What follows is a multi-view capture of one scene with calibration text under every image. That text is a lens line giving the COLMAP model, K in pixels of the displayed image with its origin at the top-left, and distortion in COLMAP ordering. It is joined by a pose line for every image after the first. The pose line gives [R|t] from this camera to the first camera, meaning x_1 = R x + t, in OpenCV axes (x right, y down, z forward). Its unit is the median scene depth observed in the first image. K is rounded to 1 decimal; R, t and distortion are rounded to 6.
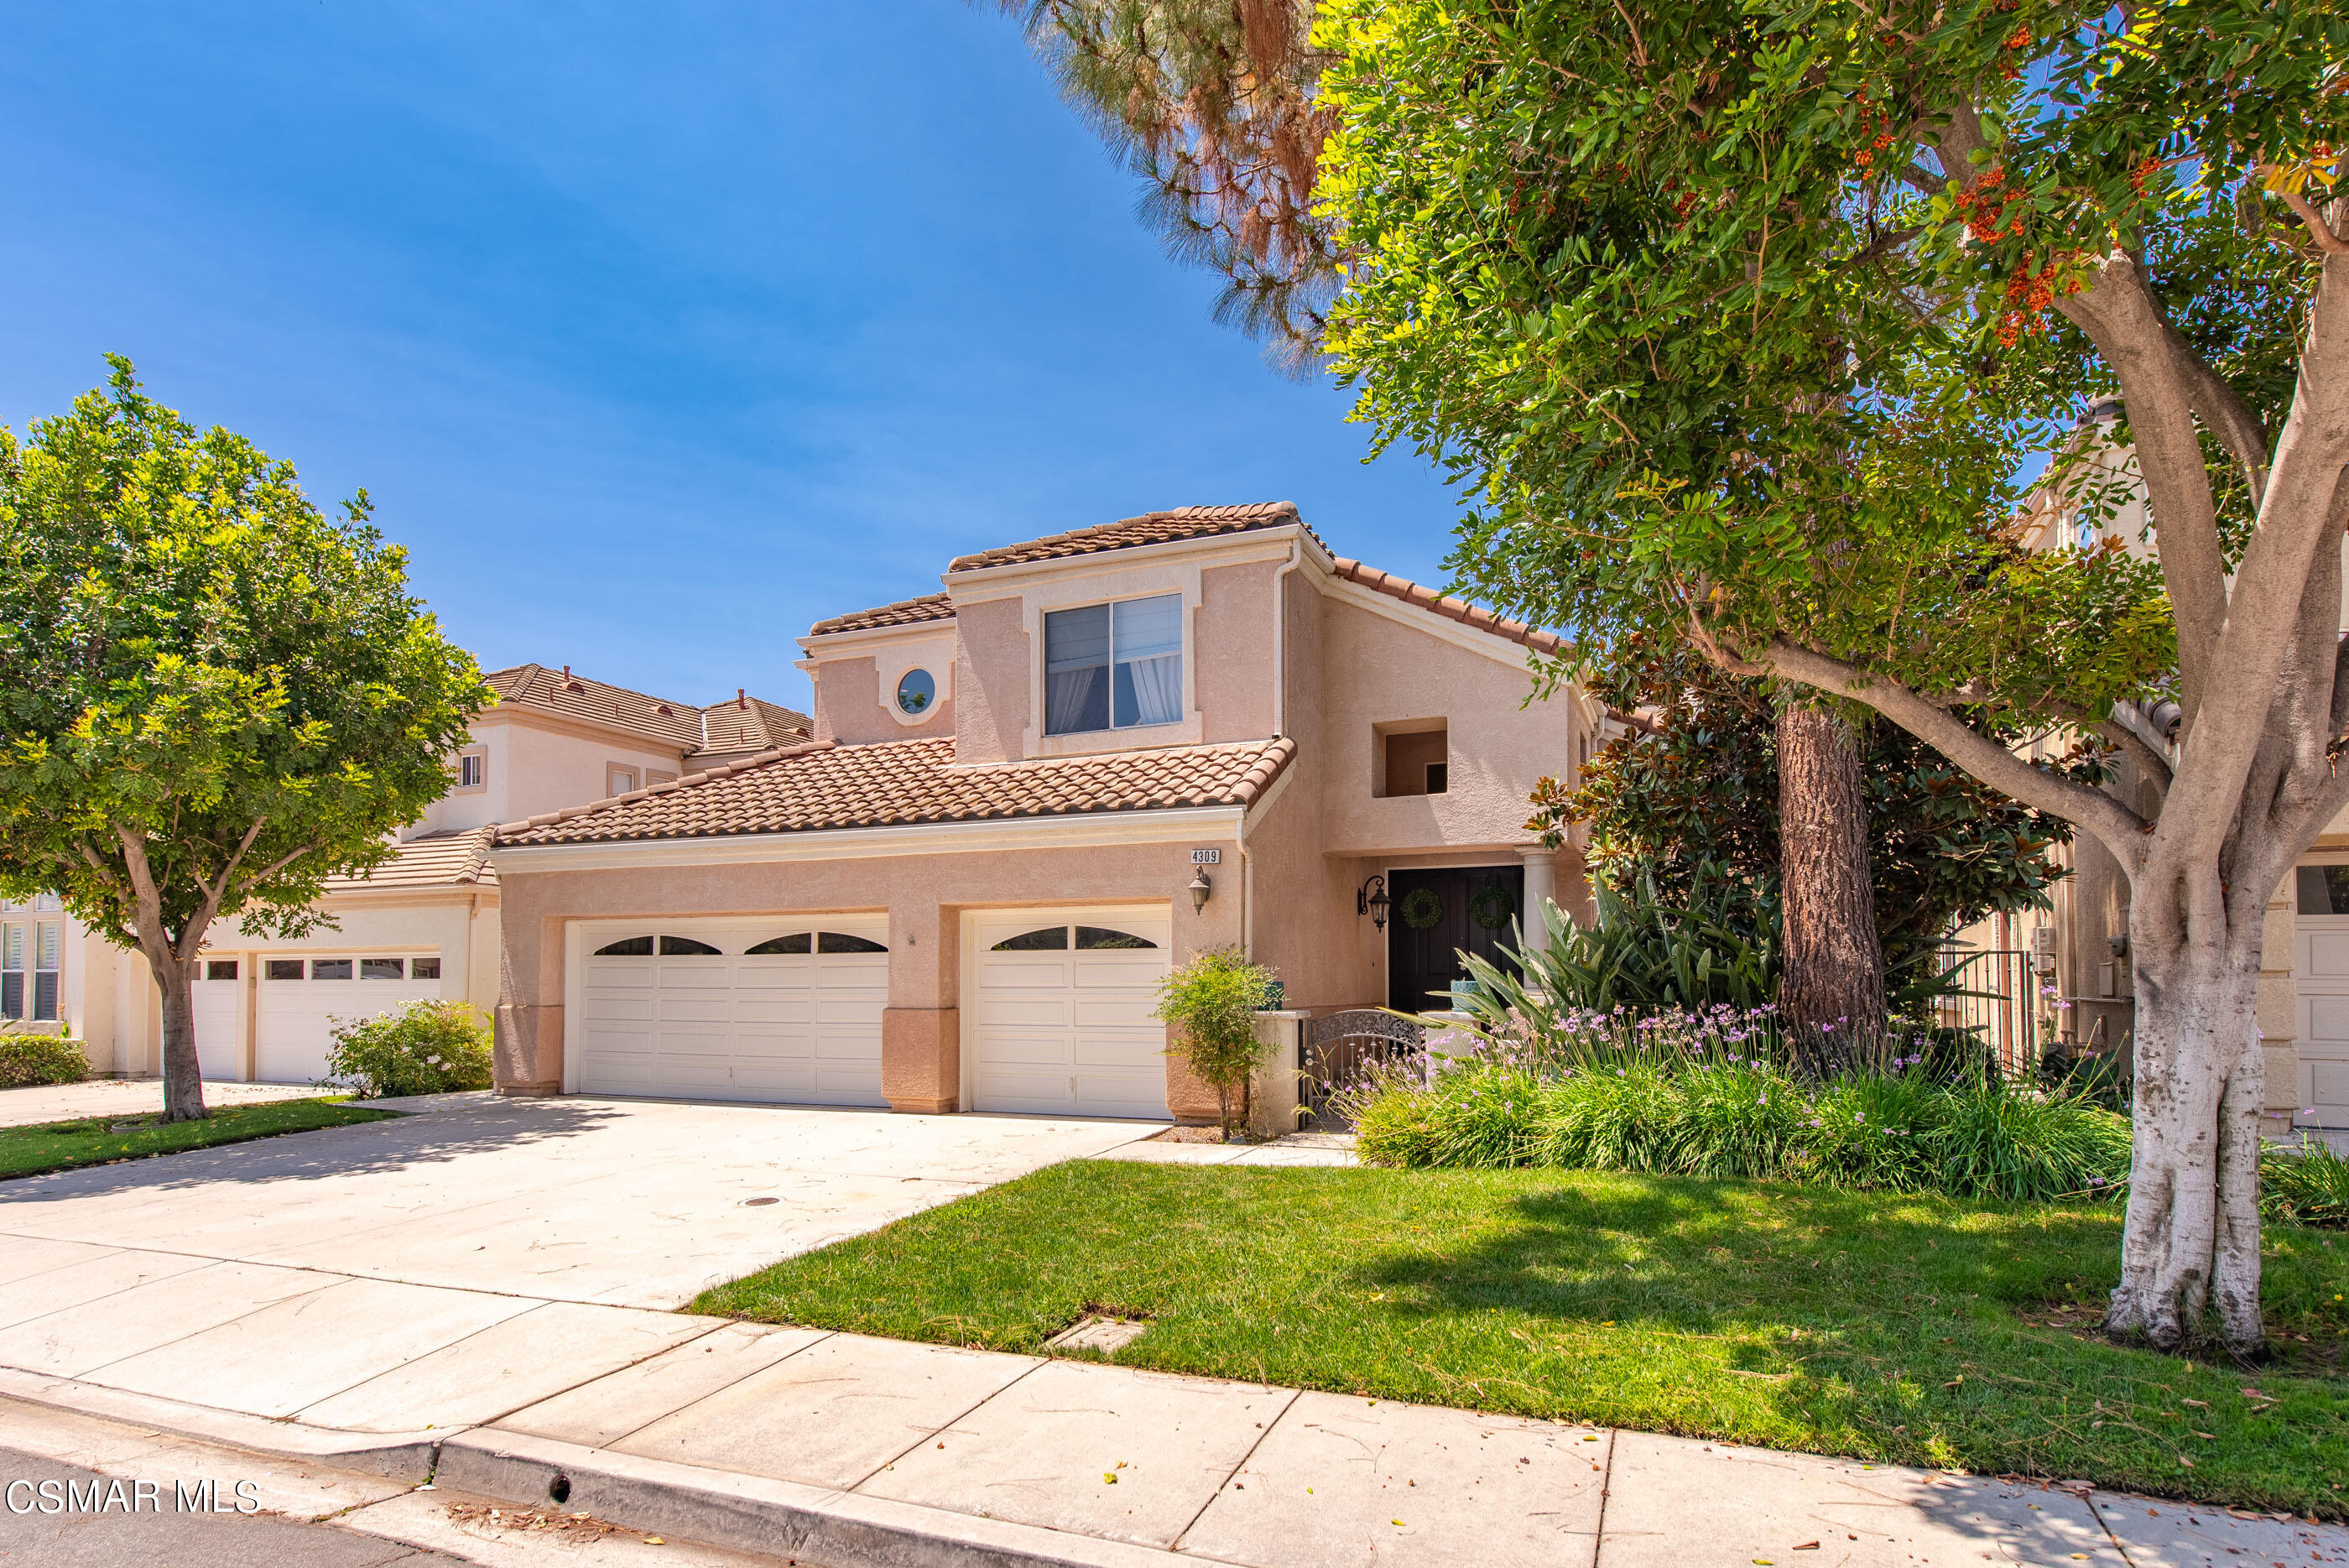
lens RADIAL K [[1240.1, 0, 1166.0], [0, 1240.1, 802.3], [0, 0, 1]] dist [0.009018, -0.002779]
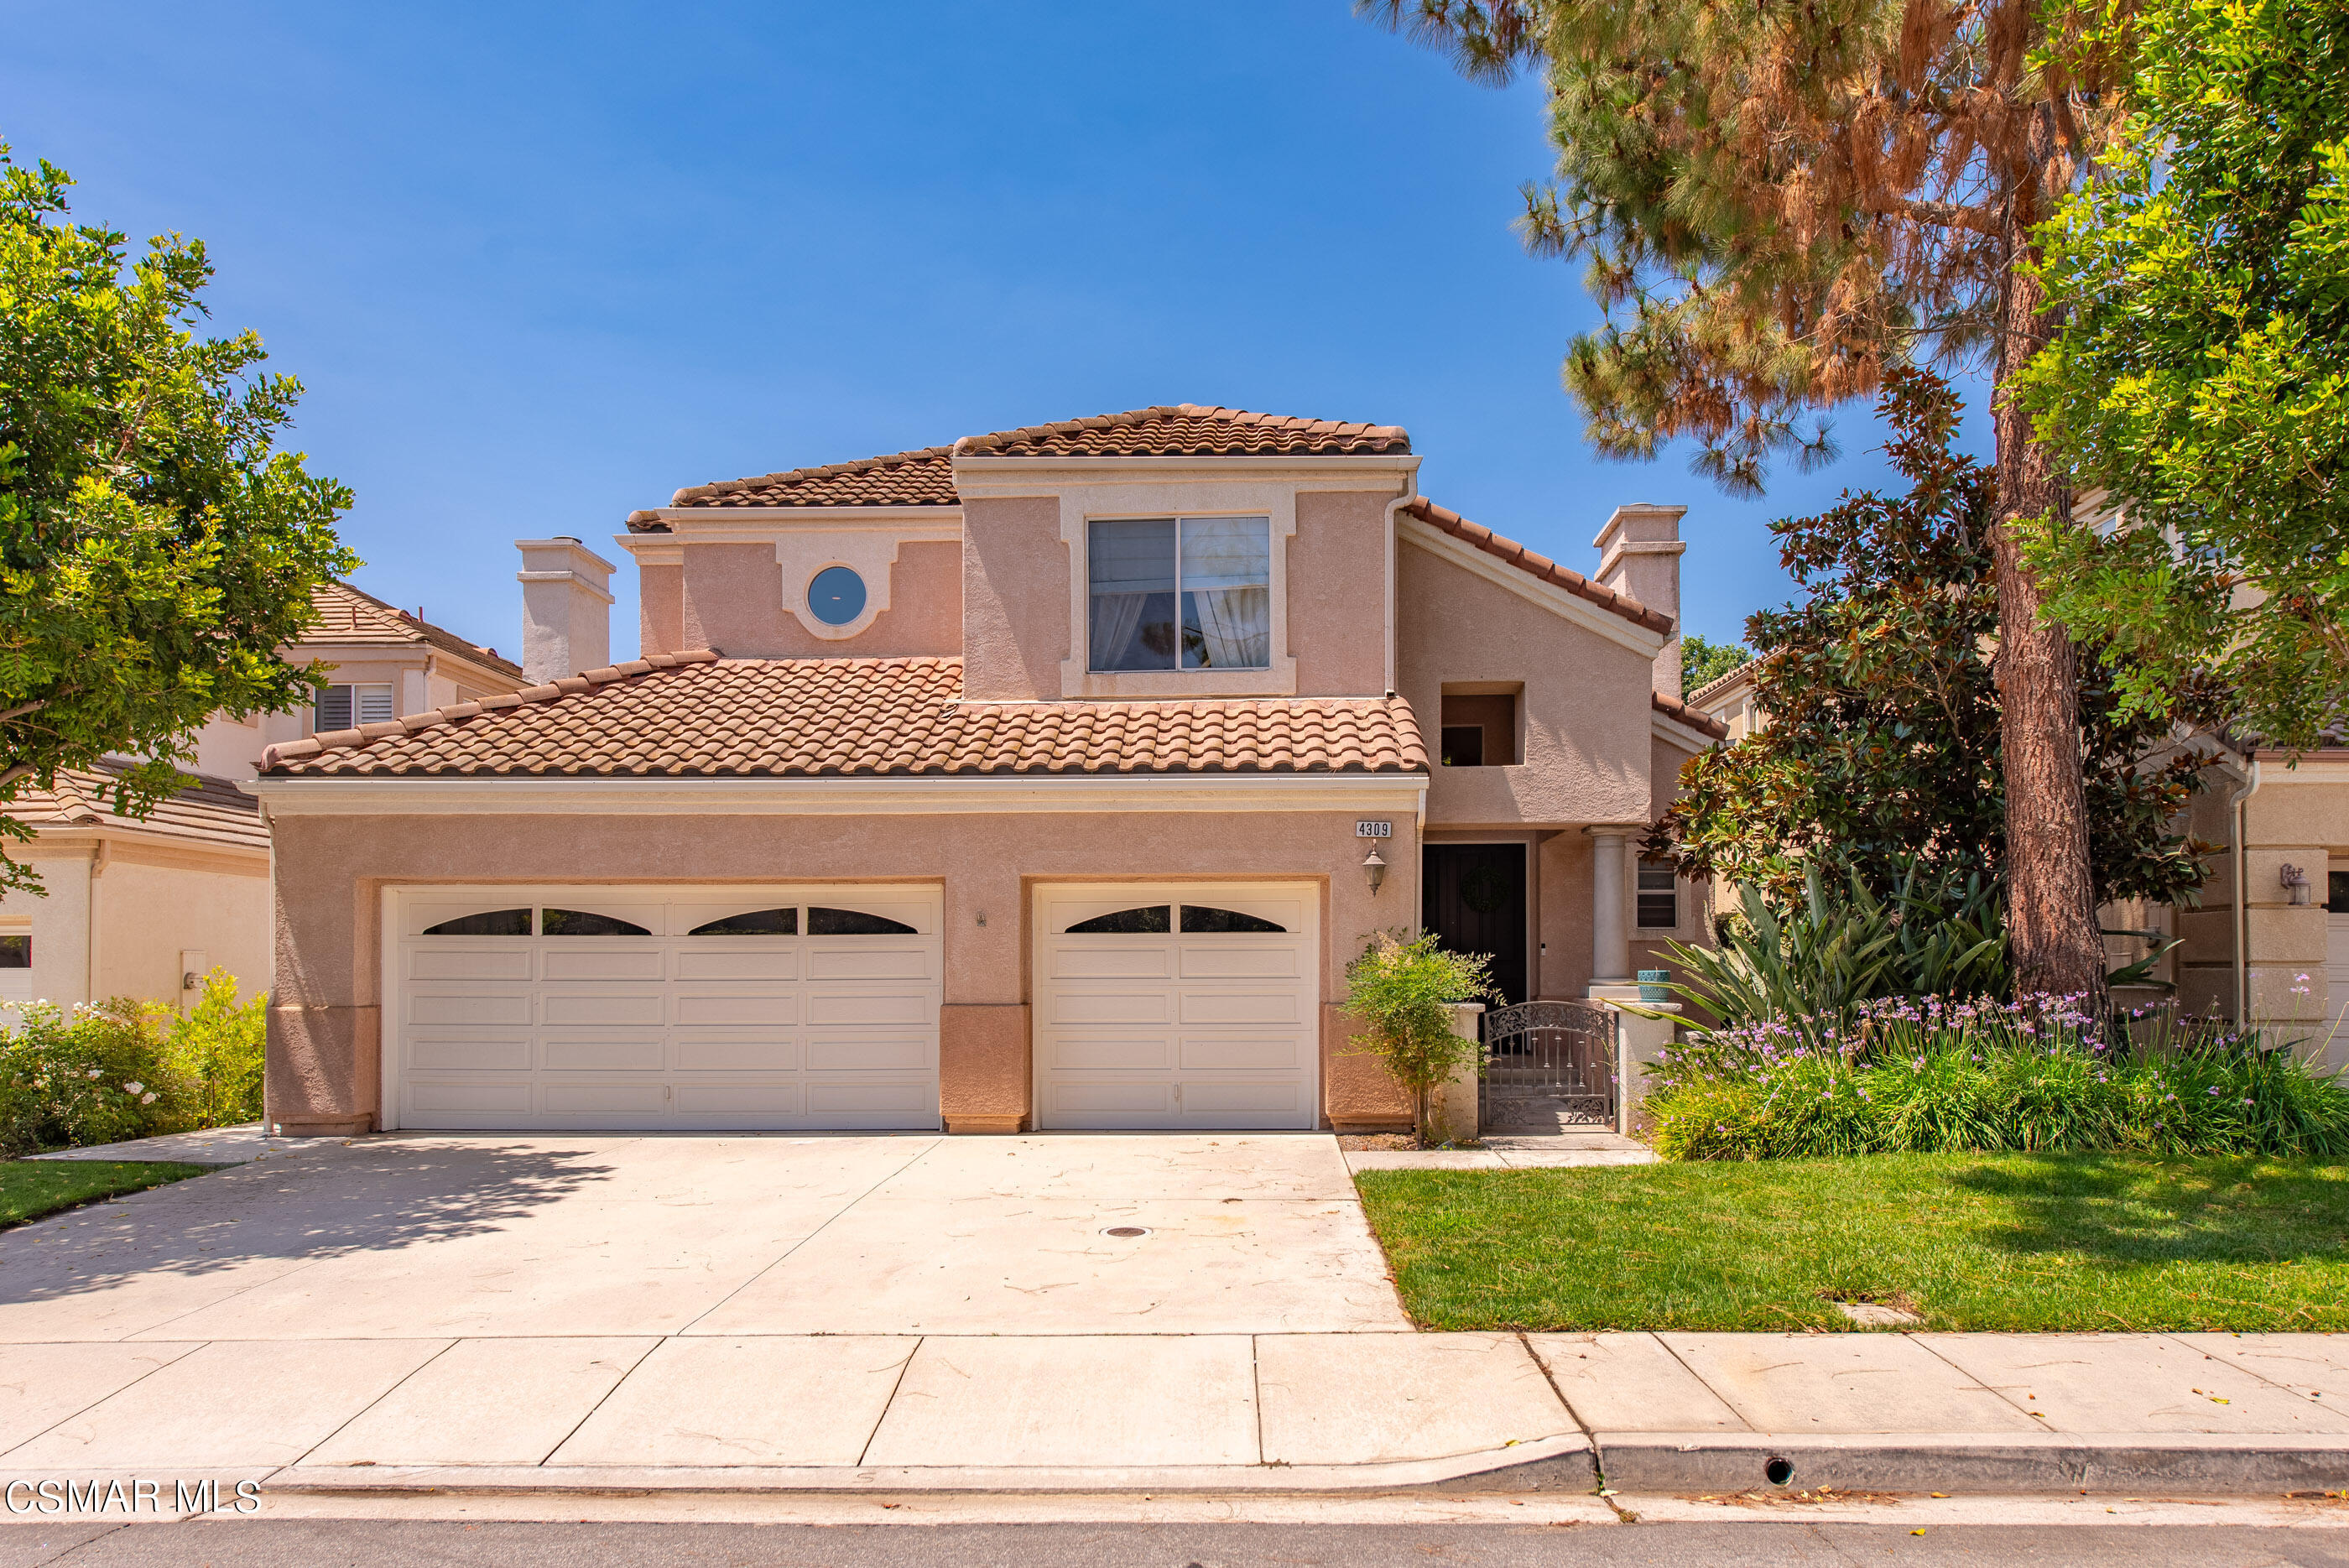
lens RADIAL K [[1599.0, 0, 1189.7], [0, 1599.0, 765.3], [0, 0, 1]] dist [0.018036, -0.008271]
pose [[0.930087, 0.046836, 0.364341, -0.453687], [-0.052058, 0.998634, 0.004521, -0.000062], [-0.363631, -0.023171, 0.931255, -0.008477]]
